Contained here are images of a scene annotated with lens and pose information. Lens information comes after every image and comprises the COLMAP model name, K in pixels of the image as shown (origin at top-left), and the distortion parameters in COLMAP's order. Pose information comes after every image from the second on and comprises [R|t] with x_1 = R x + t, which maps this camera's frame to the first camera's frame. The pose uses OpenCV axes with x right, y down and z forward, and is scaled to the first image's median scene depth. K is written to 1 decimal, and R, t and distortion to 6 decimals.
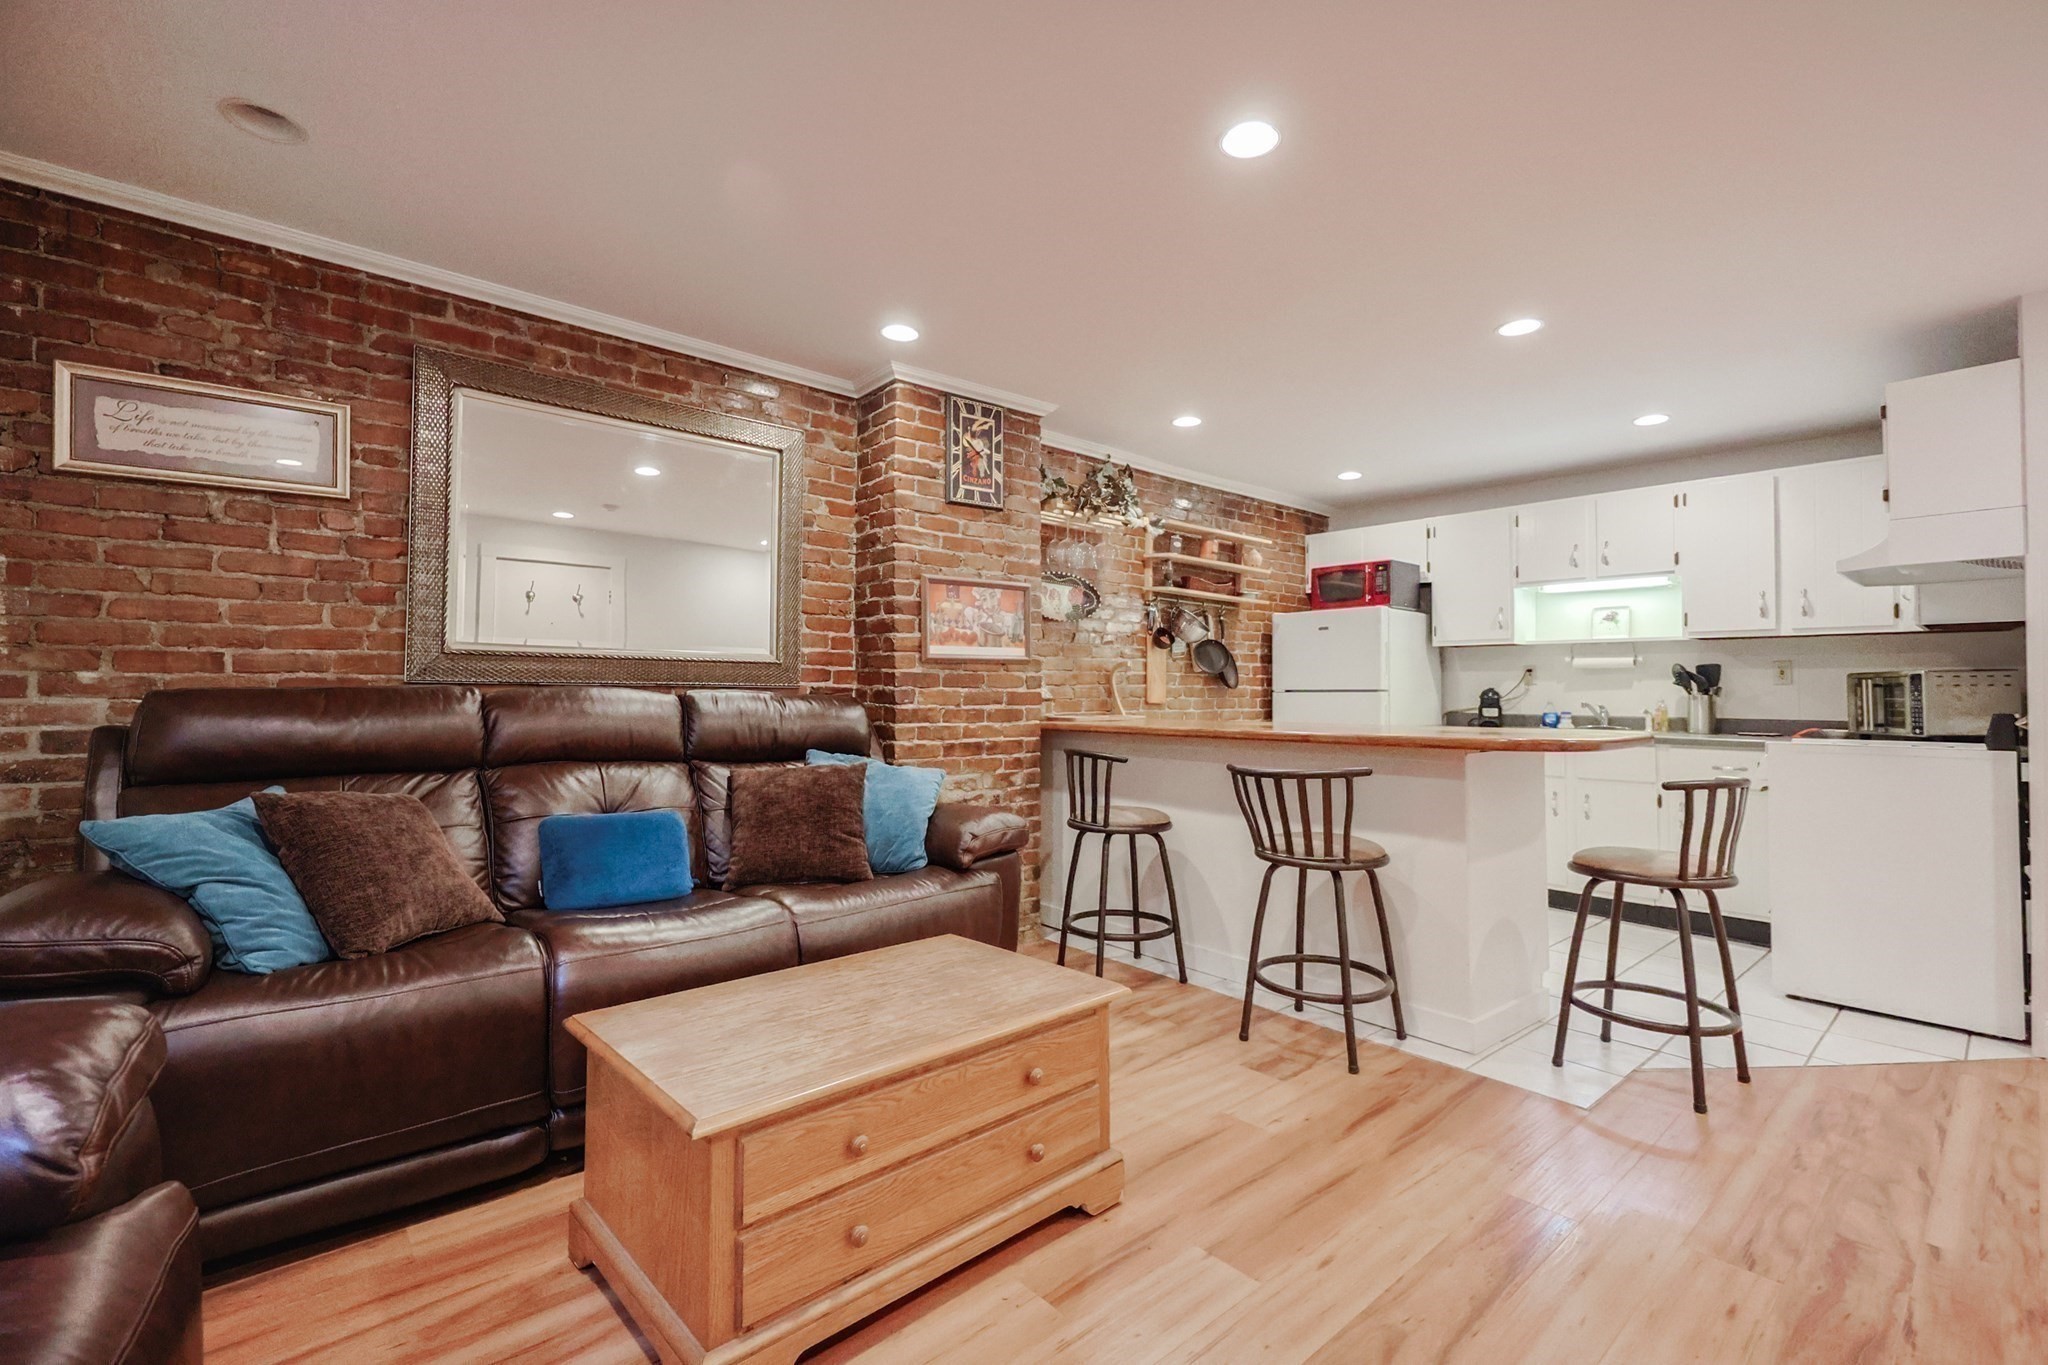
lens RADIAL K [[903.7, 0, 1016.5], [0, 903.7, 671.6], [0, 0, 1]] dist [0.002594, 0.000081]
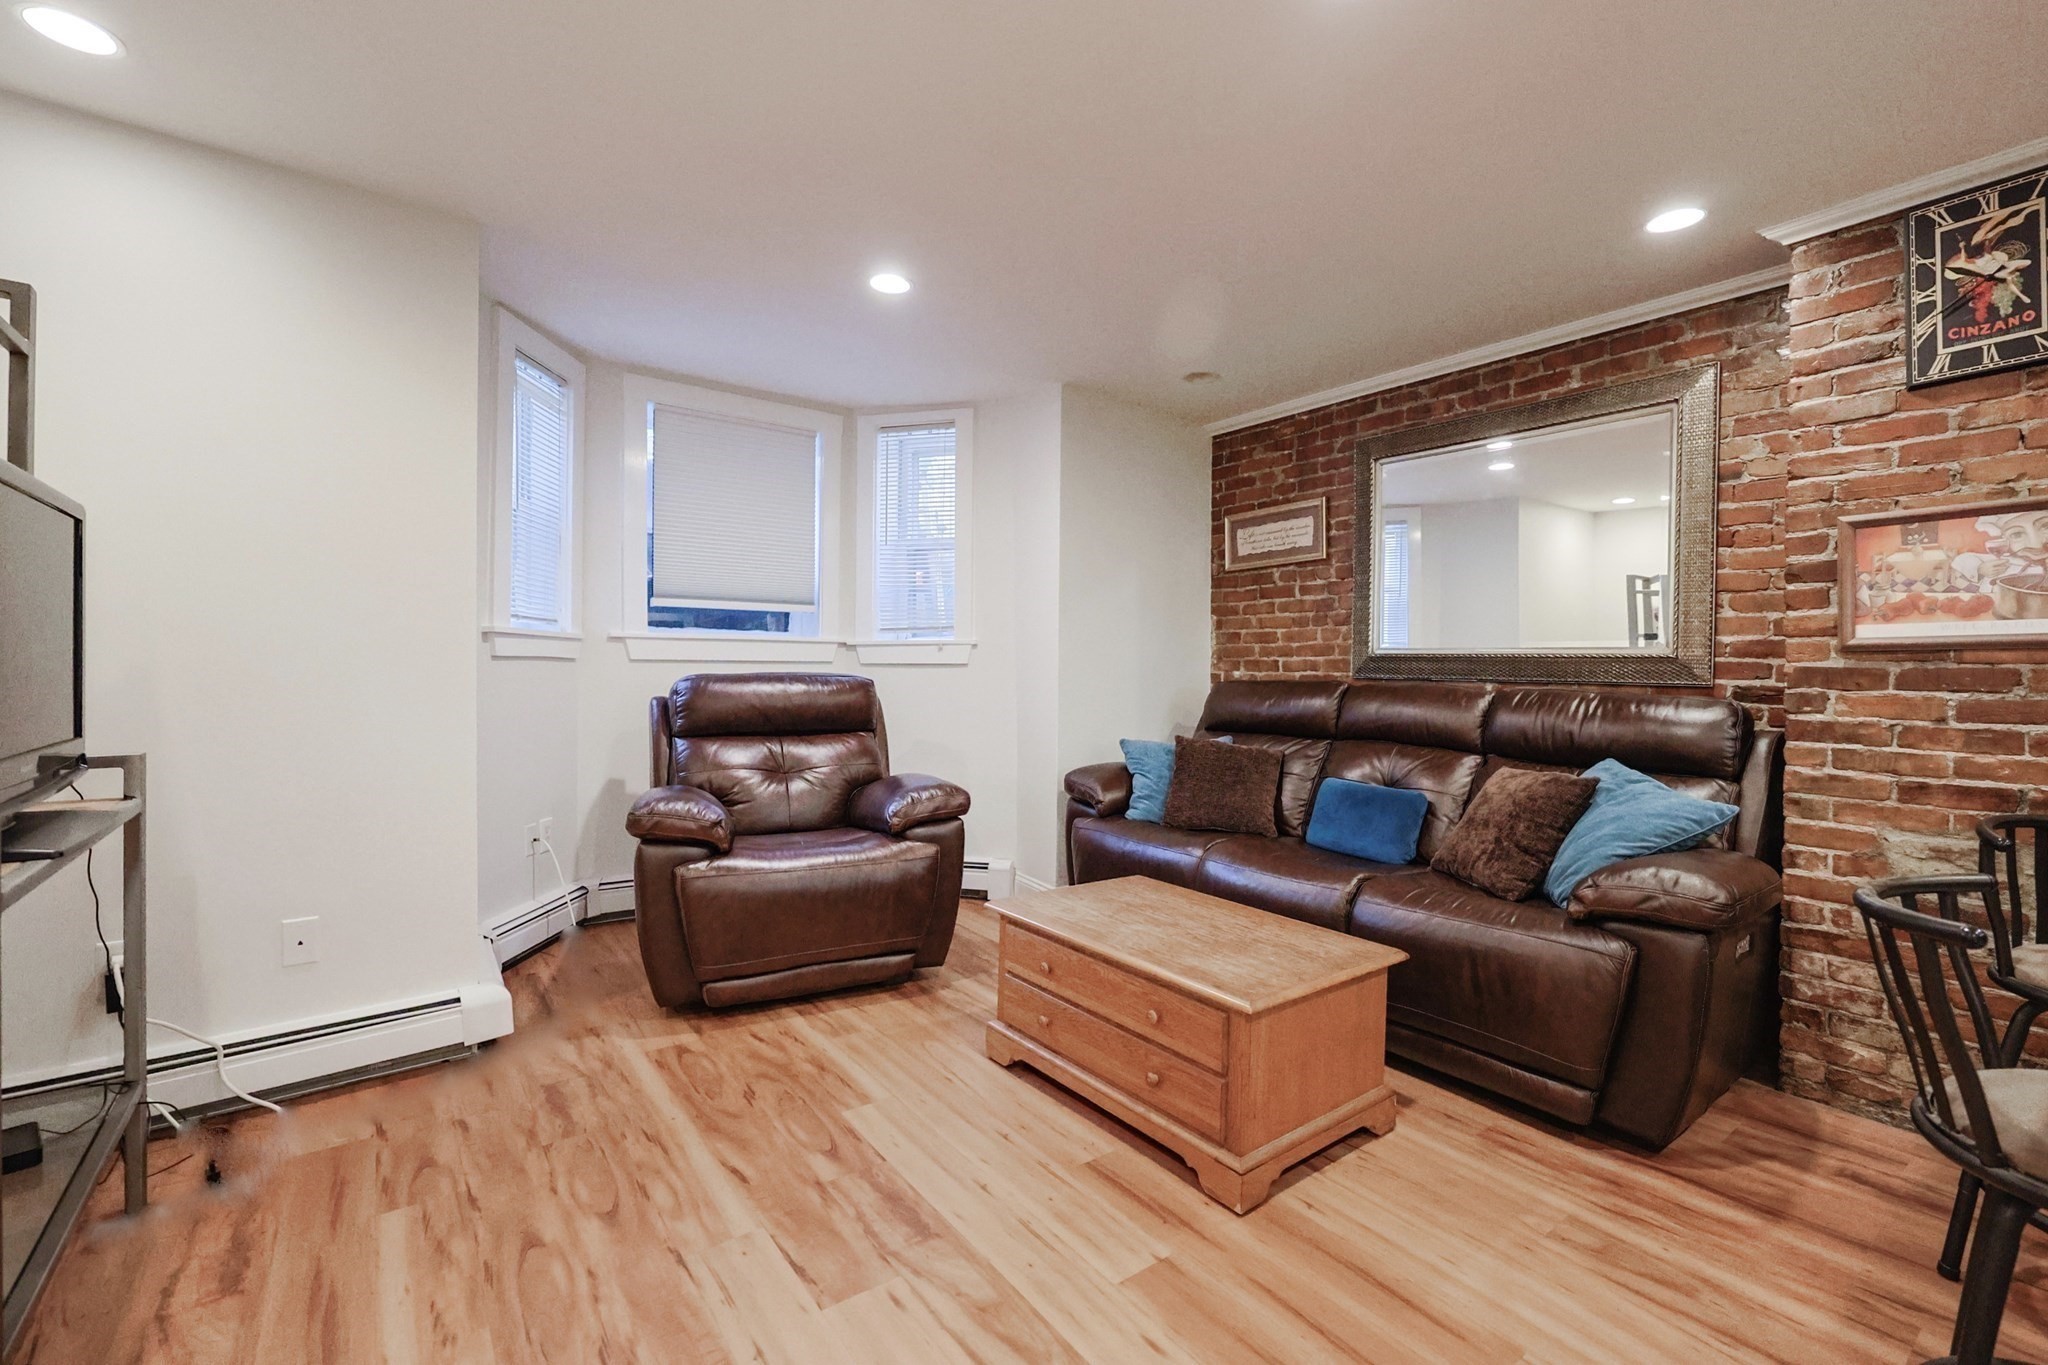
lens RADIAL K [[871.3, 0, 1033.0], [0, 871.3, 681.0], [0, 0, 1]] dist [-0.001405, -0.000555]
pose [[-0.085280, 0.013534, -0.996265, 0.563964], [0.015292, 0.999808, 0.012273, -0.005628], [0.996240, -0.014189, -0.085470, 0.455587]]
